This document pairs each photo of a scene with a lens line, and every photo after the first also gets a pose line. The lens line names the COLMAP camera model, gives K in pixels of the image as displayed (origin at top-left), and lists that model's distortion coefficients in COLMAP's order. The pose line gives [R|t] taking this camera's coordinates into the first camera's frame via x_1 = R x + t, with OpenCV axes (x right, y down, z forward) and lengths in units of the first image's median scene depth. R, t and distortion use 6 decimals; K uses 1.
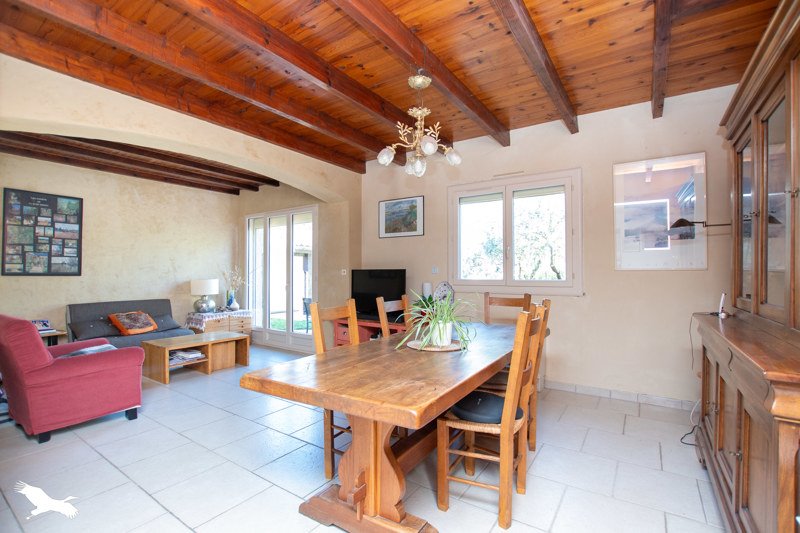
lens RADIAL K [[361.4, 0, 399.1], [0, 361.4, 268.7], [0, 0, 1]] dist [-0.002411, 0.000063]
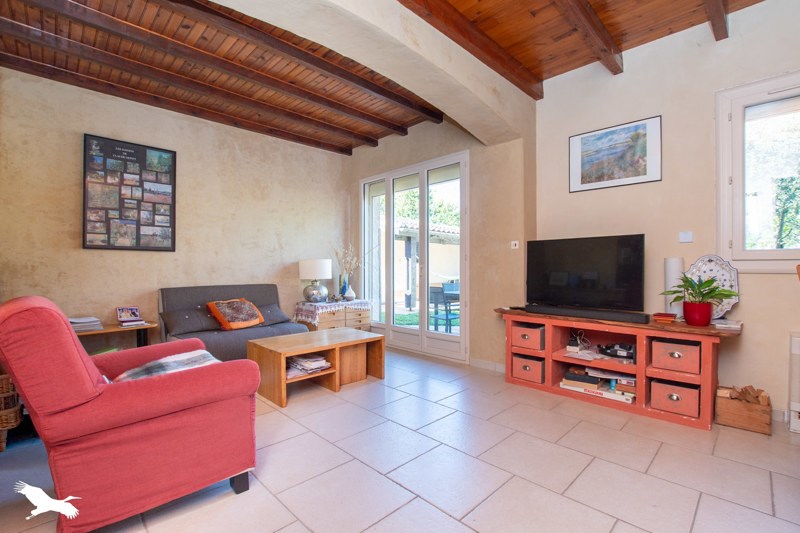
lens RADIAL K [[361.4, 0, 401.7], [0, 361.4, 266.5], [0, 0, 1]] dist [-0.002411, 0.000063]
pose [[0.981445, -0.002799, -0.191721, -0.247502], [0.004880, 0.999934, 0.010385, 0.044327], [0.191679, -0.011128, 0.981395, 0.321644]]
